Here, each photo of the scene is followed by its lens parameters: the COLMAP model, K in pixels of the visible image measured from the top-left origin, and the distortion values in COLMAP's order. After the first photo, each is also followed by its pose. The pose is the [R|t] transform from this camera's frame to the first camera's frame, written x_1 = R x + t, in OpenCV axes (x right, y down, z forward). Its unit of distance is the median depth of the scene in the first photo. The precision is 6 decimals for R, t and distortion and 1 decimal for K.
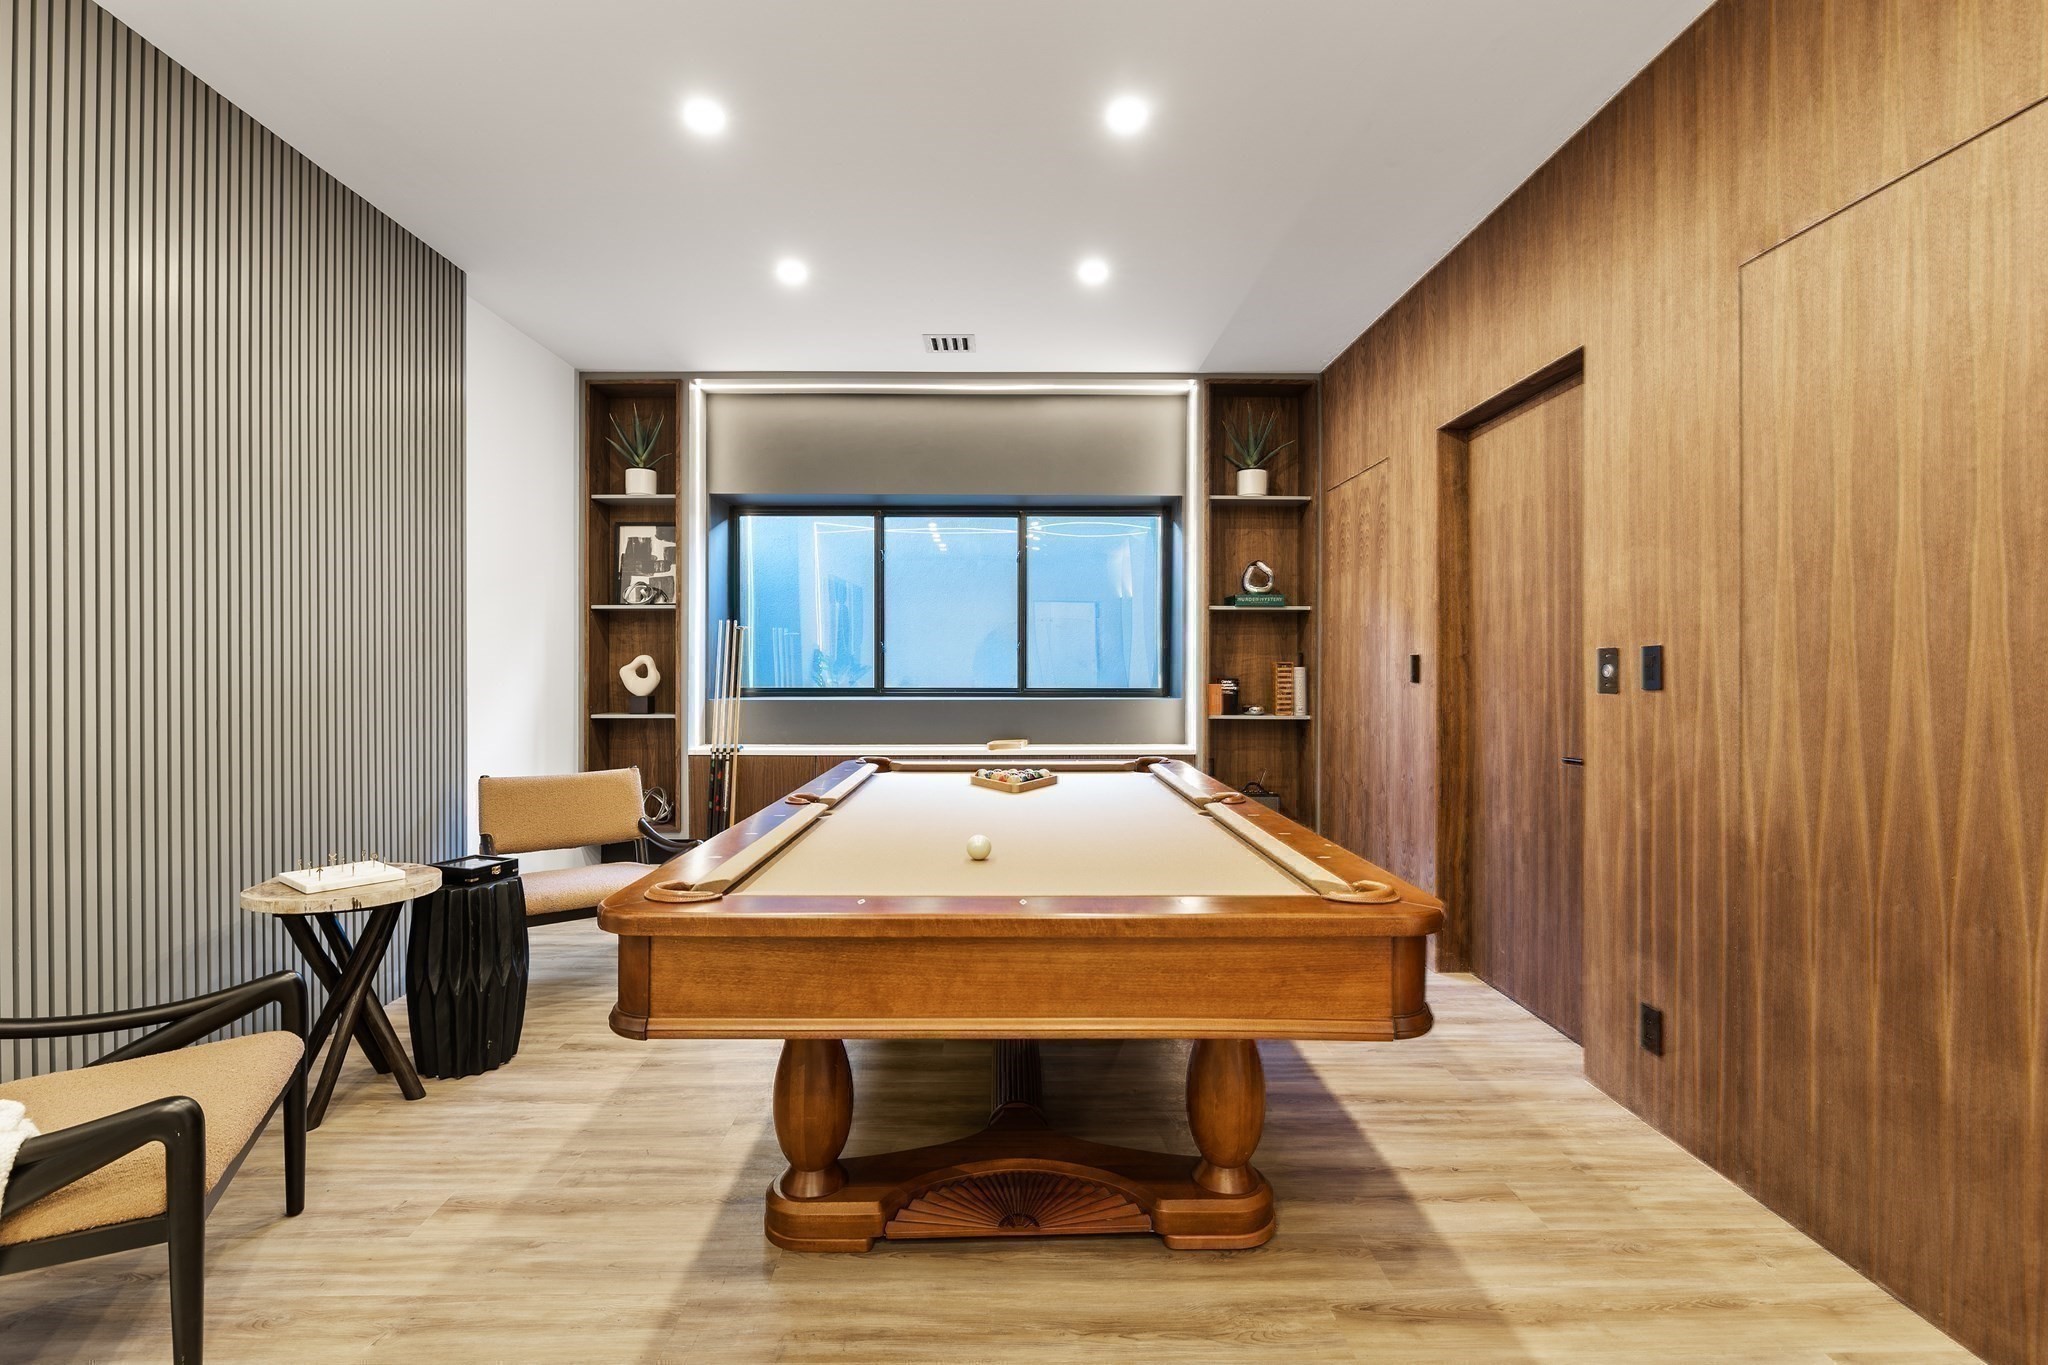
lens RADIAL K [[997.0, 0, 1009.1], [0, 997.0, 673.6], [0, 0, 1]] dist [-0.003611, -0.000060]
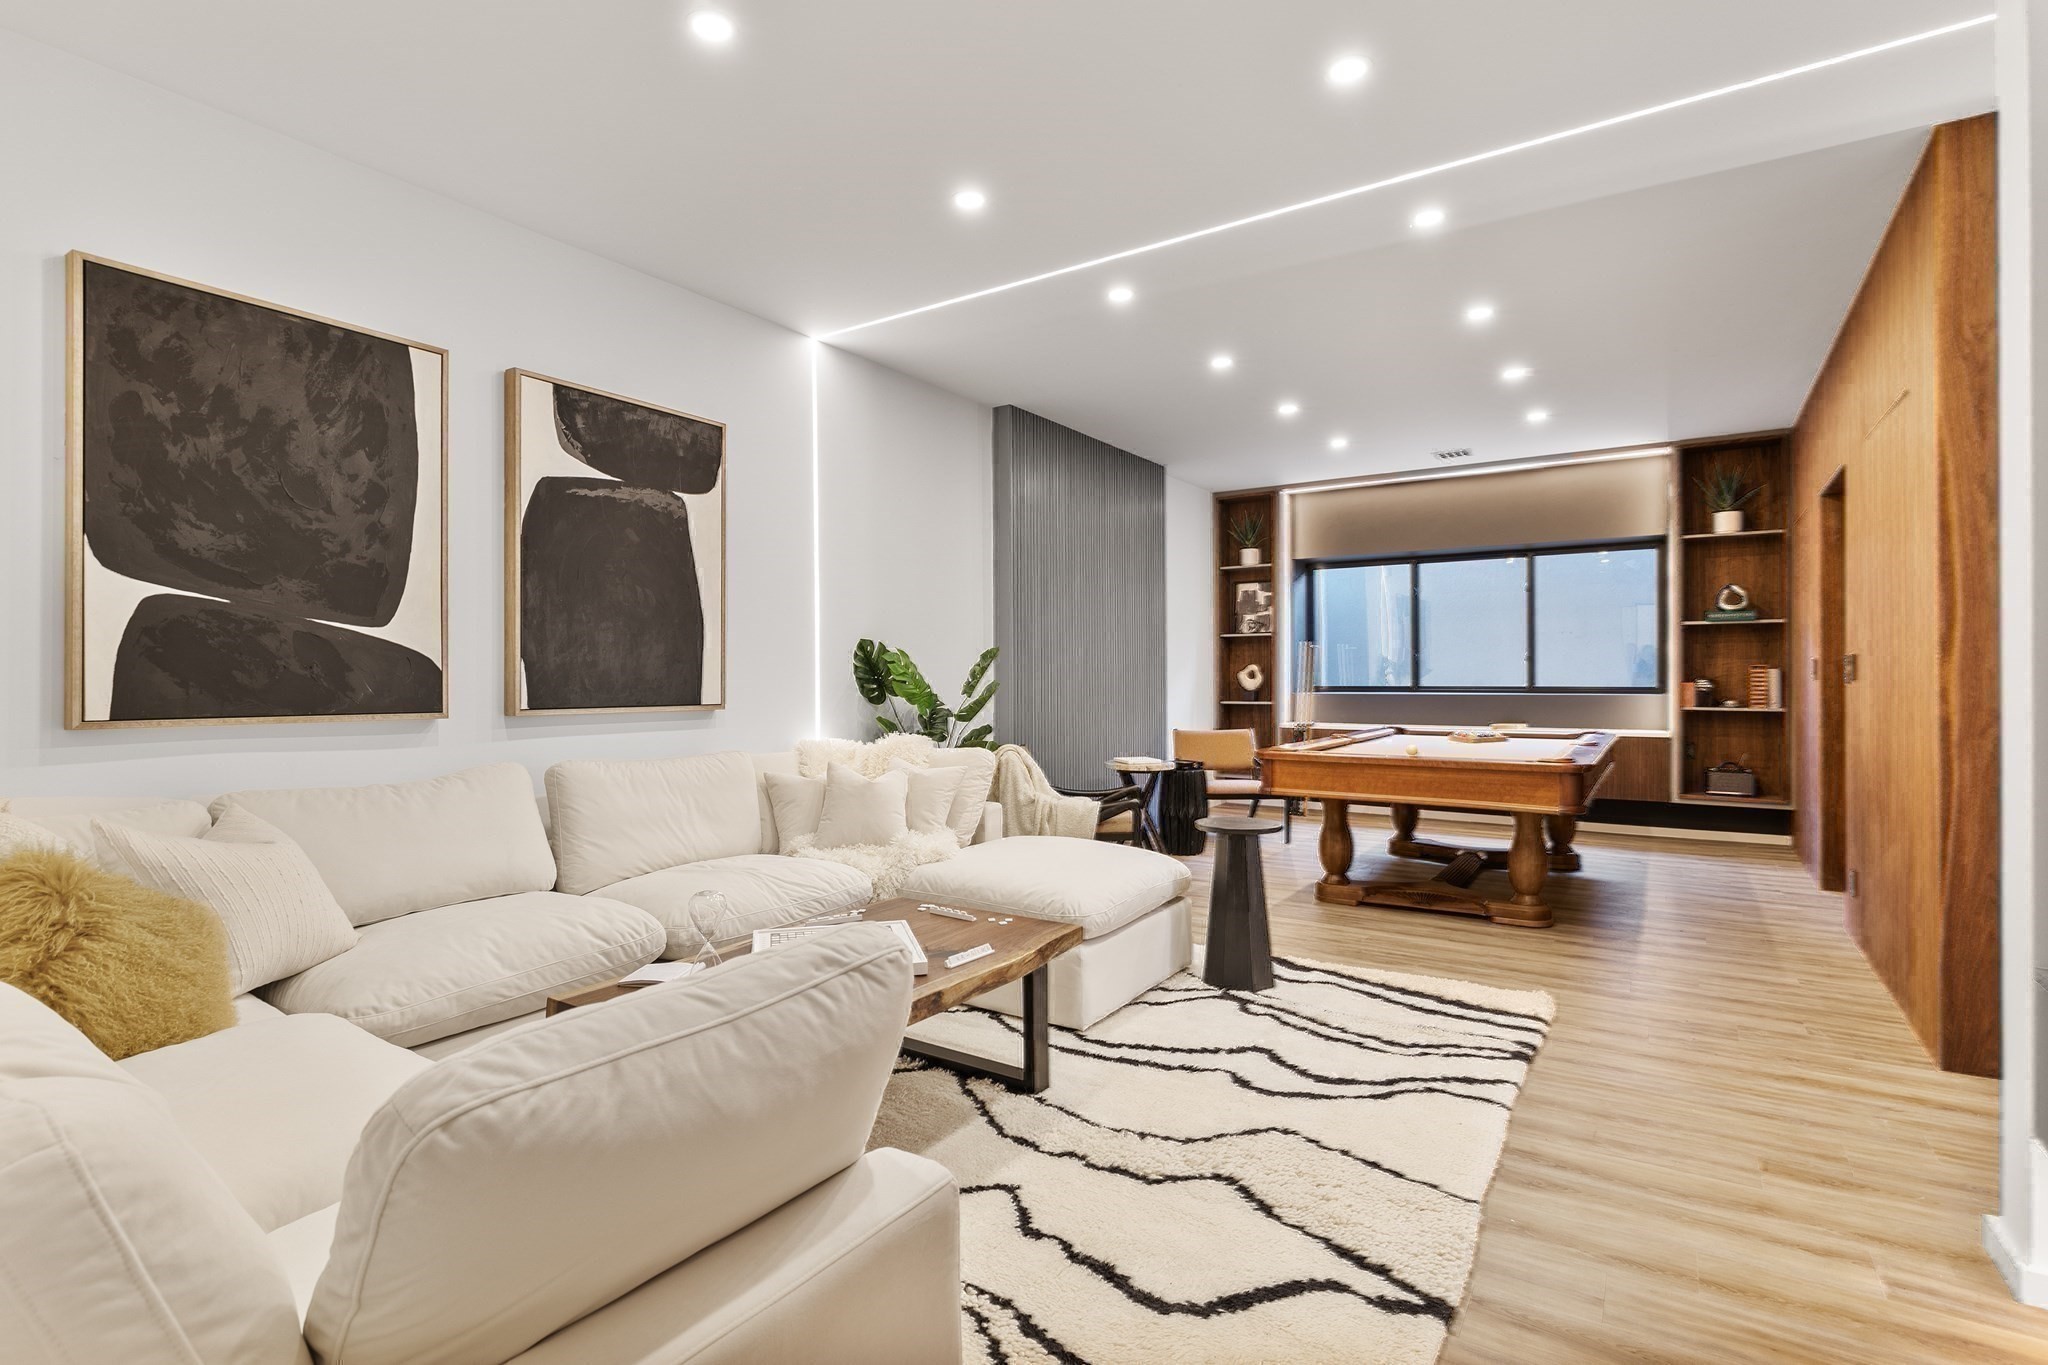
lens RADIAL K [[982.1, 0, 1003.4], [0, 982.1, 675.4], [0, 0, 1]] dist [0.001971, -0.000119]
pose [[0.834912, -0.004592, -0.550365, 0.165236], [0.001123, 0.999977, -0.006639, 0.008418], [0.550383, 0.004925, 0.834898, -0.532005]]
